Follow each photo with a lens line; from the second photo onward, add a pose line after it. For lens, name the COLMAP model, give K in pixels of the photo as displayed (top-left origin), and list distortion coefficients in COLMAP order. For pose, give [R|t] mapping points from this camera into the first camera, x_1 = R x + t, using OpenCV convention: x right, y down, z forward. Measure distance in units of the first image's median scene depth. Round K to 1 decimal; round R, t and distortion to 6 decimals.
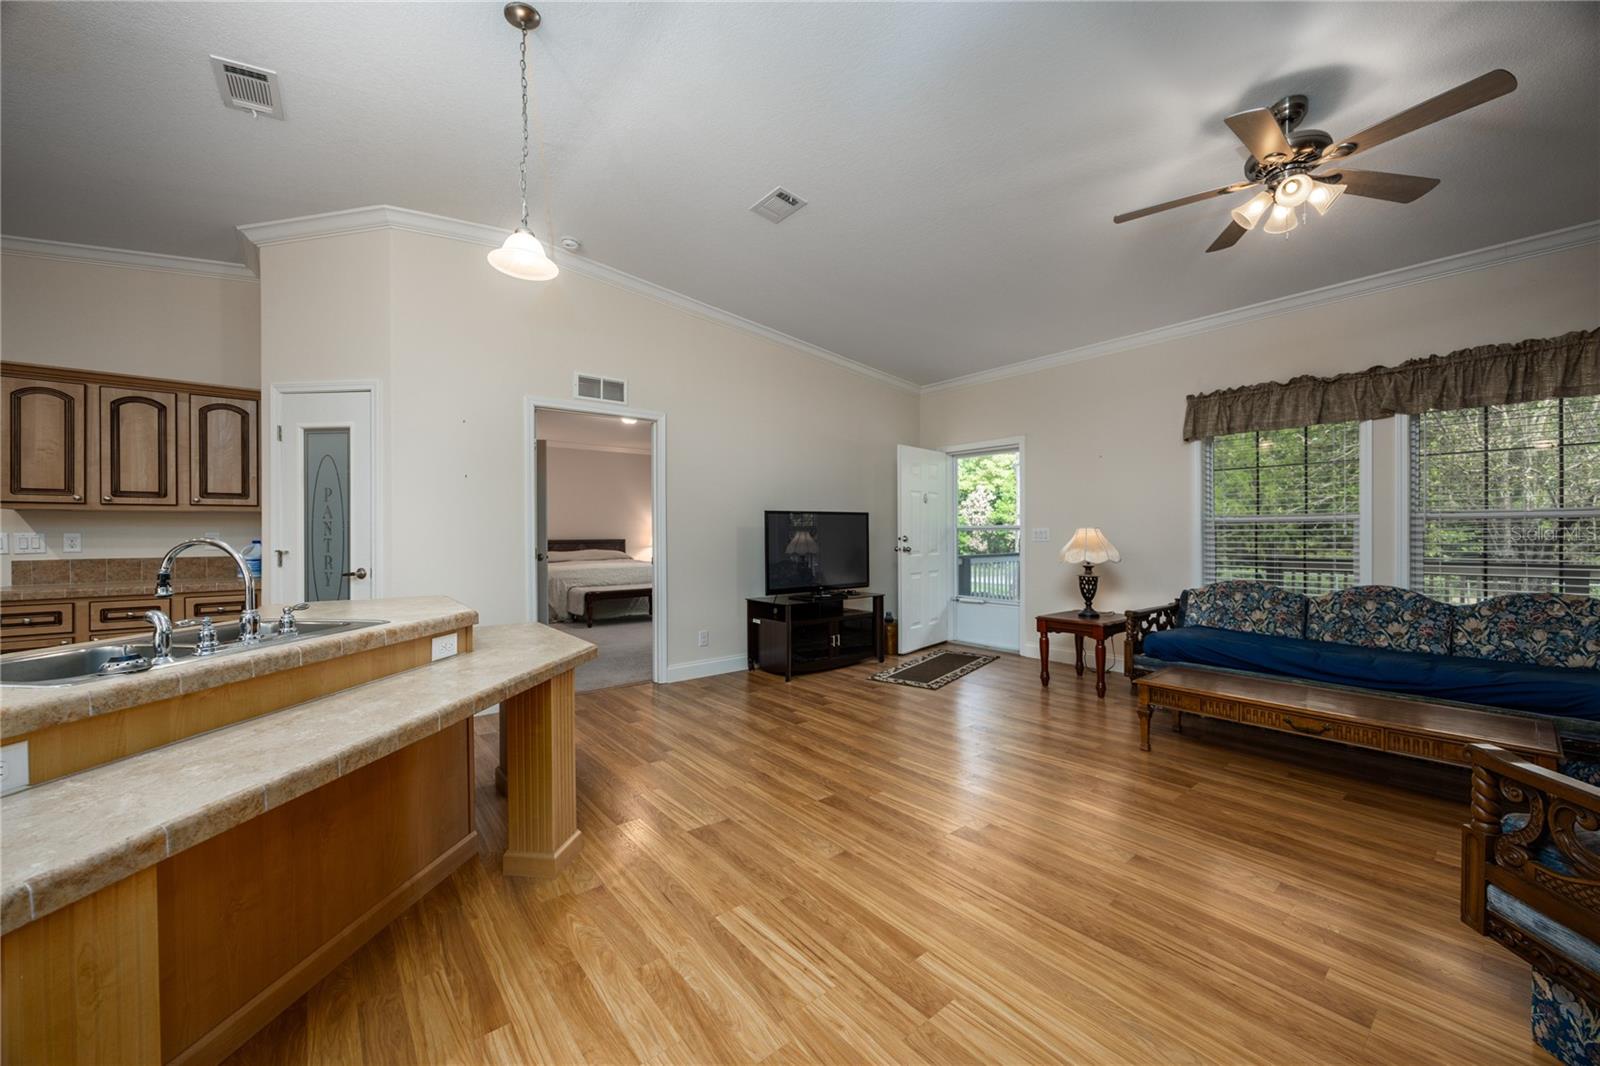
lens RADIAL K [[598.8, 0, 802.9], [0, 598.8, 542.1], [0, 0, 1]] dist [-0.007587, 0.000715]
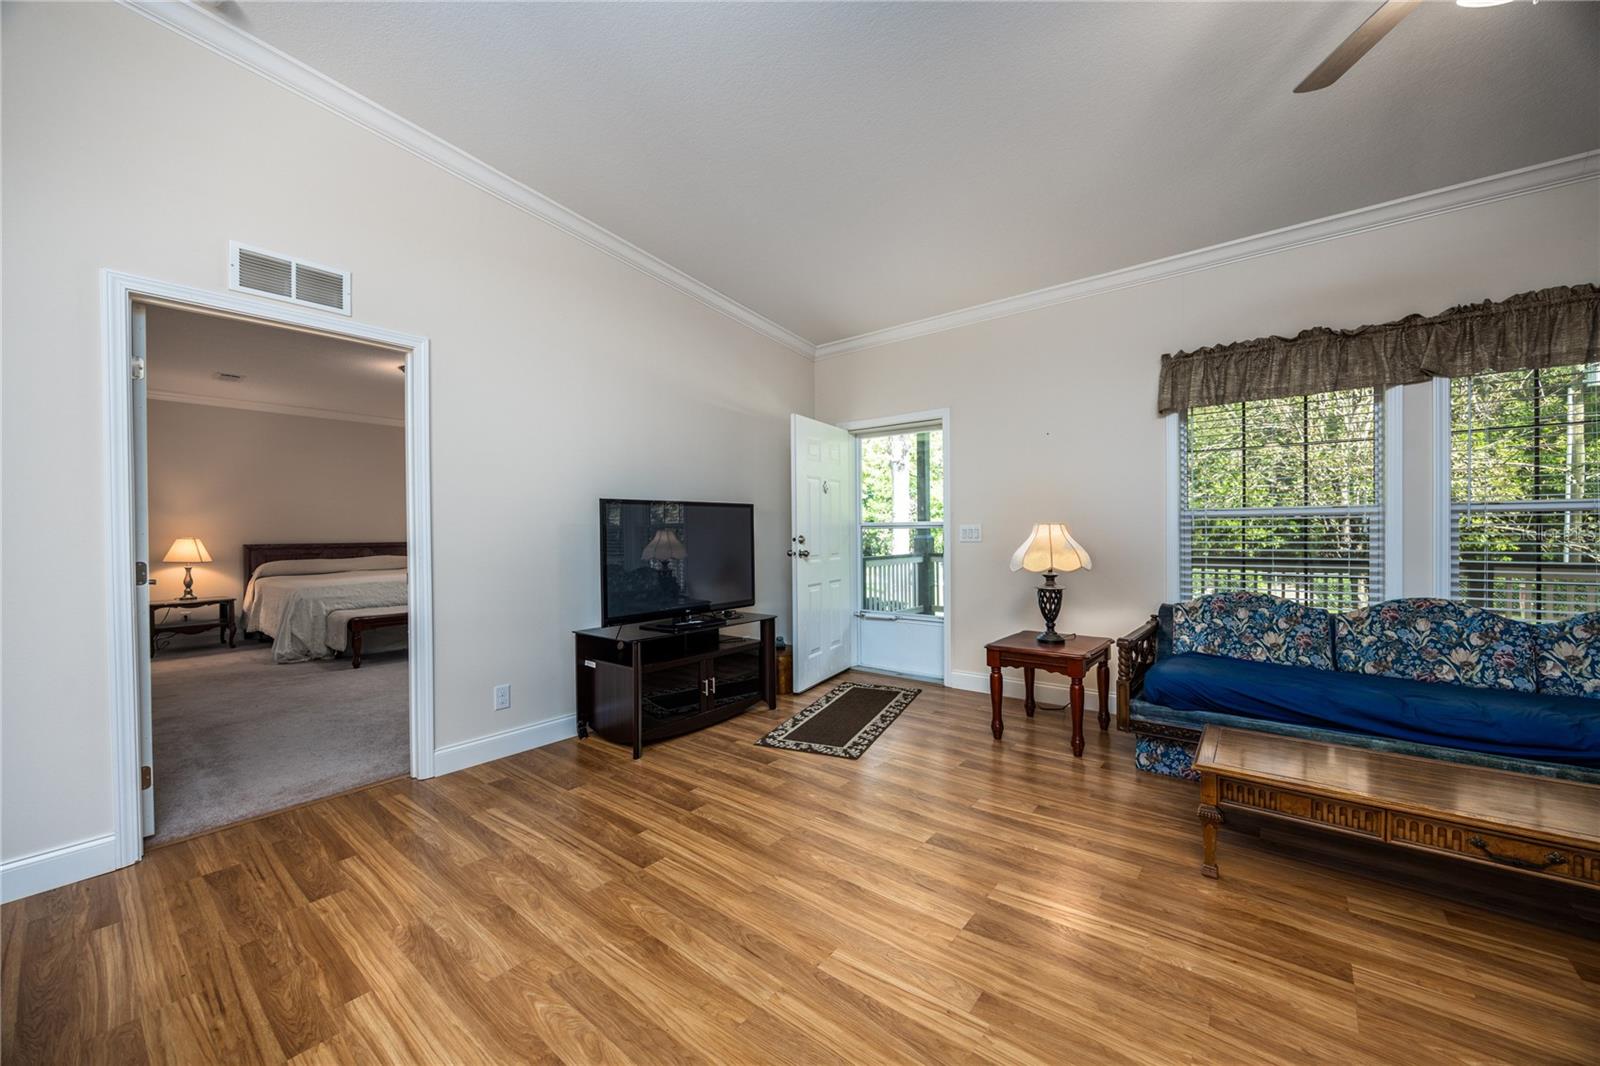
lens RADIAL K [[598.8, 0, 799.1], [0, 598.8, 540.3], [0, 0, 1]] dist [-0.007587, 0.000715]
pose [[0.978456, -0.006326, 0.206359, 0.017763], [0.006765, 0.999976, -0.001424, -0.005271], [-0.206345, 0.002789, 0.978475, 0.366529]]
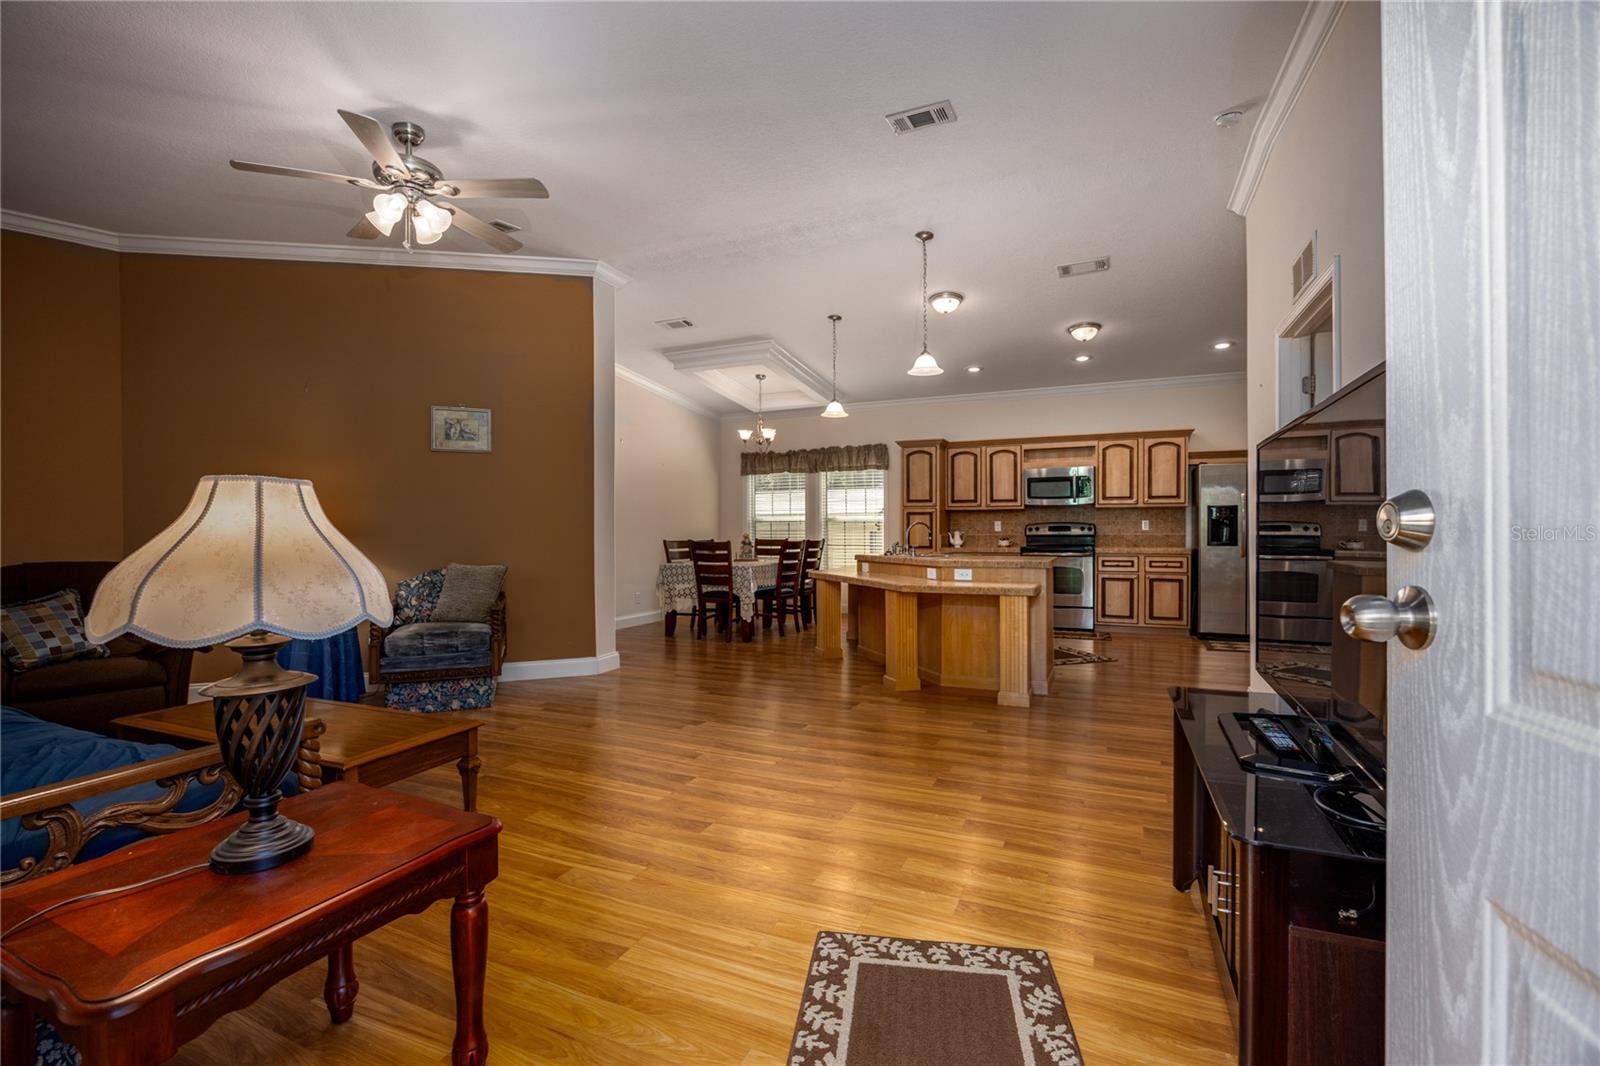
lens RADIAL K [[705.7, 0, 800.3], [0, 705.7, 534.9], [0, 0, 1]] dist [-0.021714, 0.003113]
pose [[-0.893520, 0.016922, -0.448705, 0.456029], [0.004334, 0.999568, 0.029068, -0.013231], [0.449003, 0.024028, -0.893207, 1.484944]]
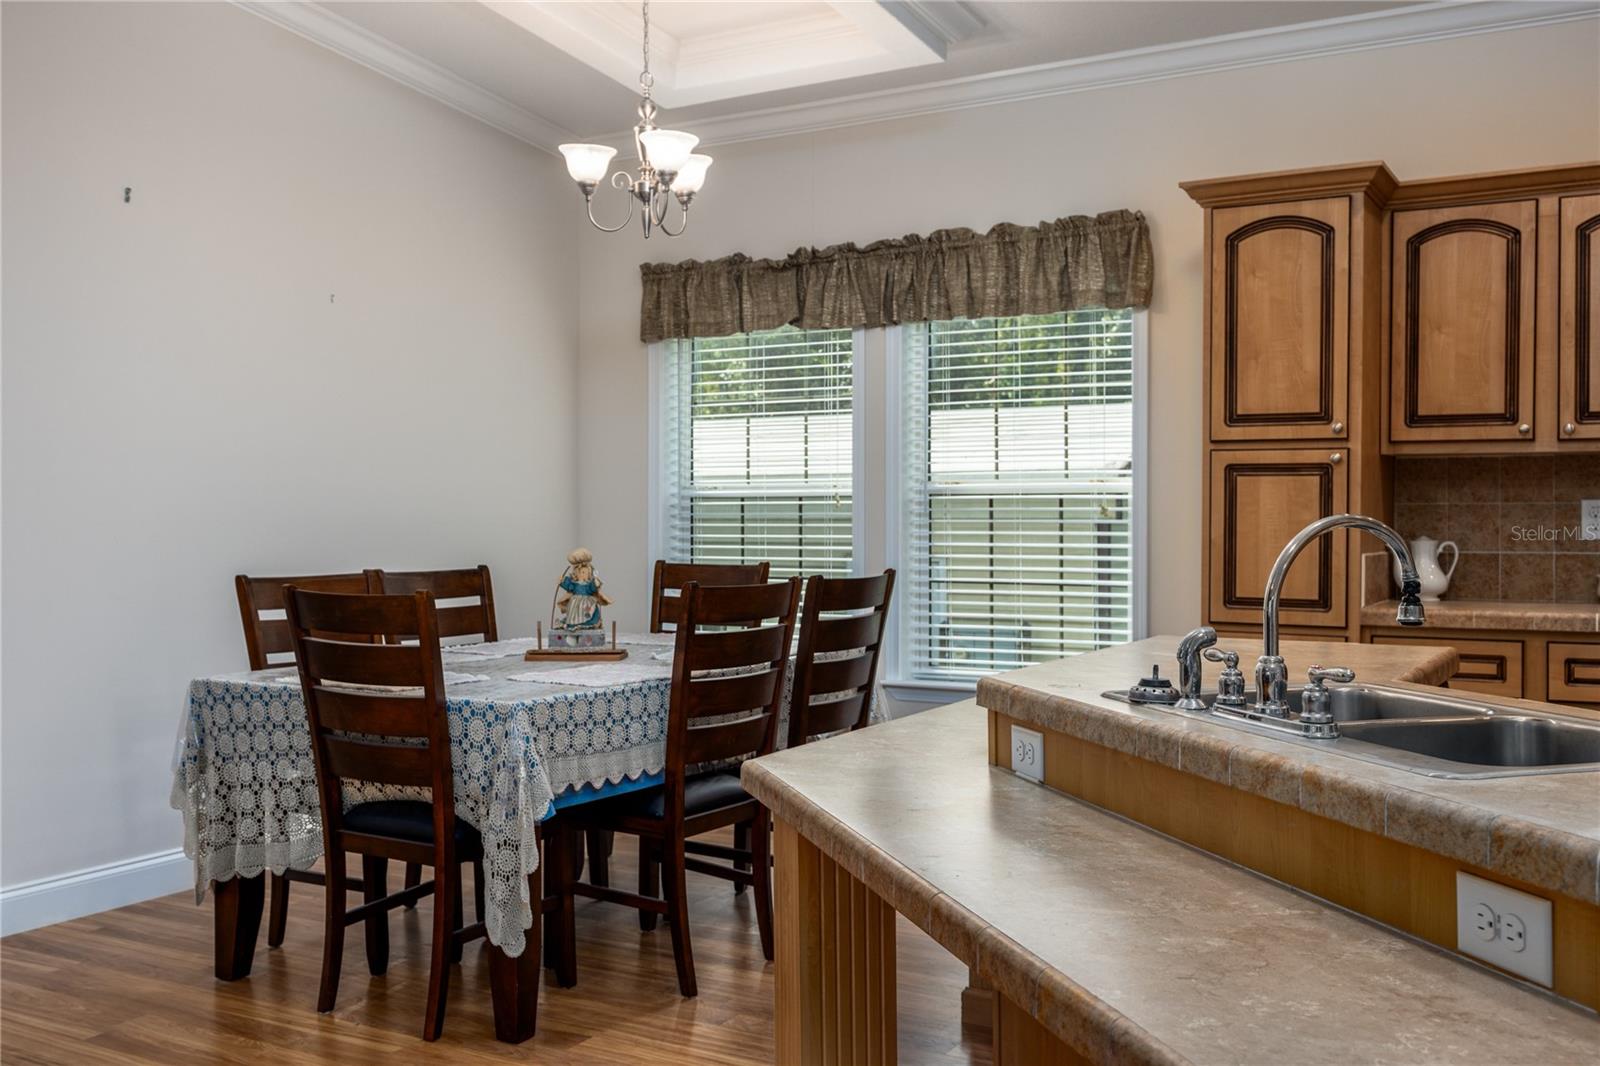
lens RADIAL K [[1498.2, 0, 792.2], [0, 1498.2, 508.0], [0, 0, 1]] dist [0.020843, 0.000000]
pose [[-0.938393, 0.013807, -0.345294, -0.015211], [0.005098, 0.999646, 0.026116, -0.016140], [0.345532, 0.022747, -0.938131, 0.785448]]
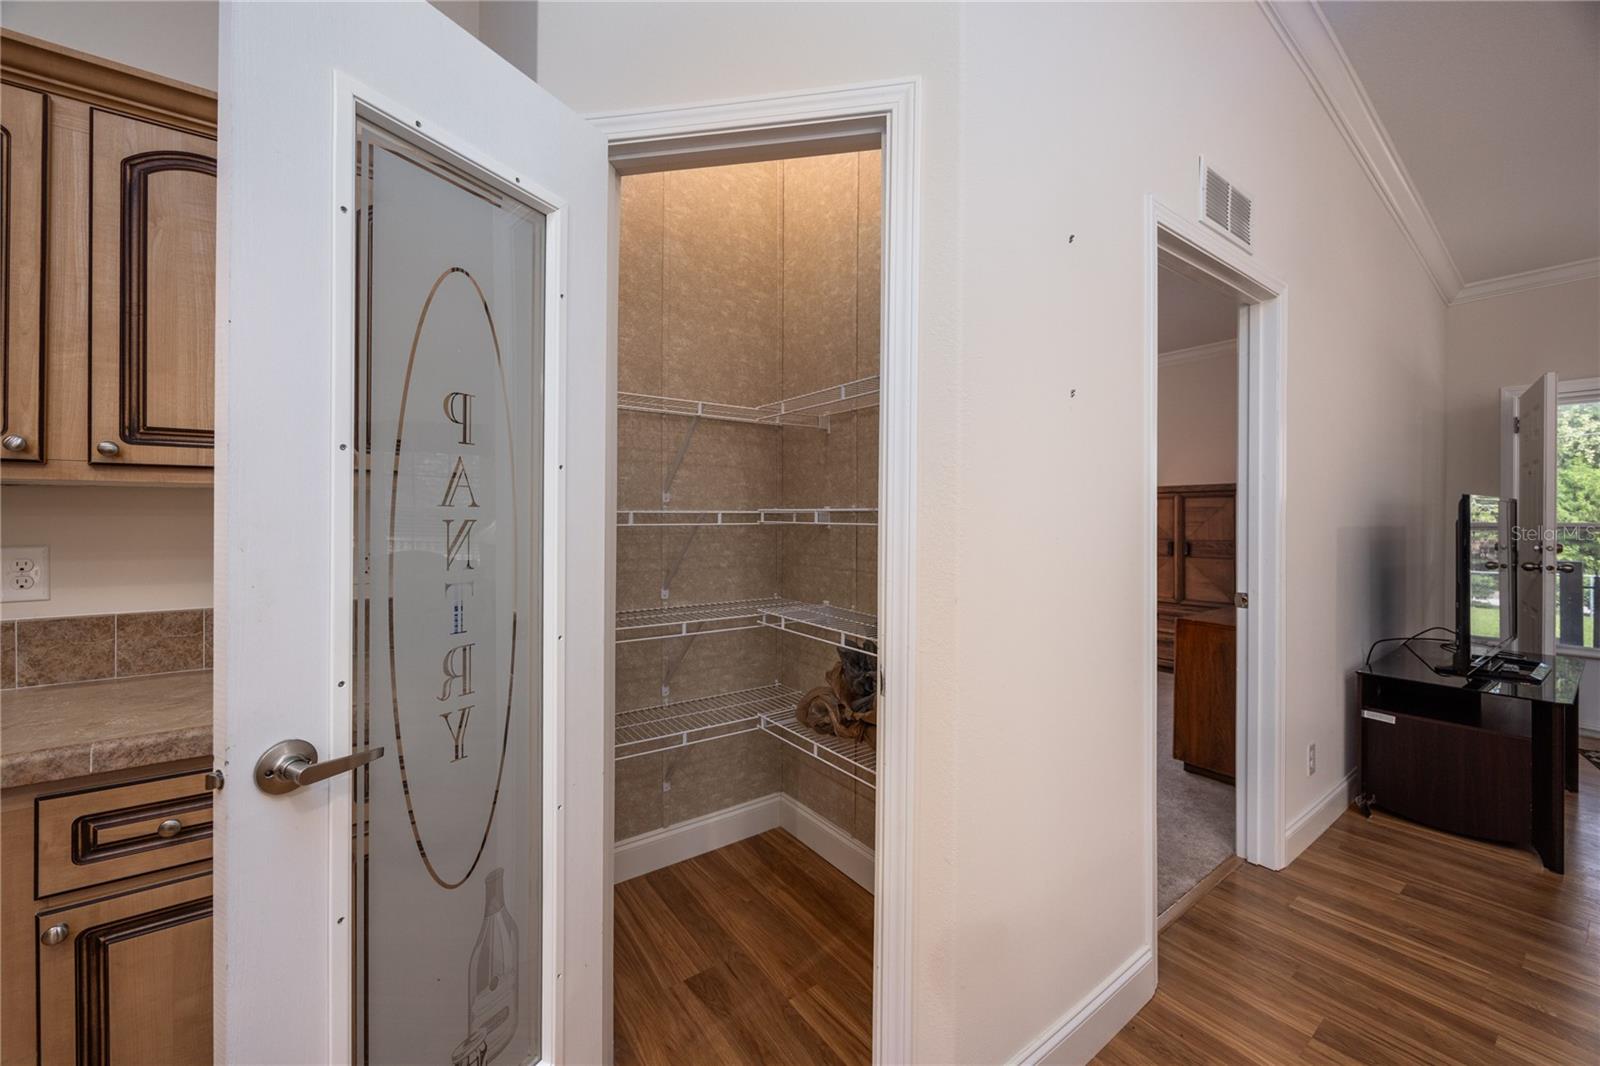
lens RADIAL K [[624.0, 0, 806.5], [0, 624.0, 525.0], [0, 0, 1]] dist [0.001073, 0.000246]
pose [[0.998860, 0.004700, -0.047508, -0.656446], [-0.005126, 0.999948, -0.008834, -0.025059], [0.047464, 0.009067, 0.998832, 0.574381]]
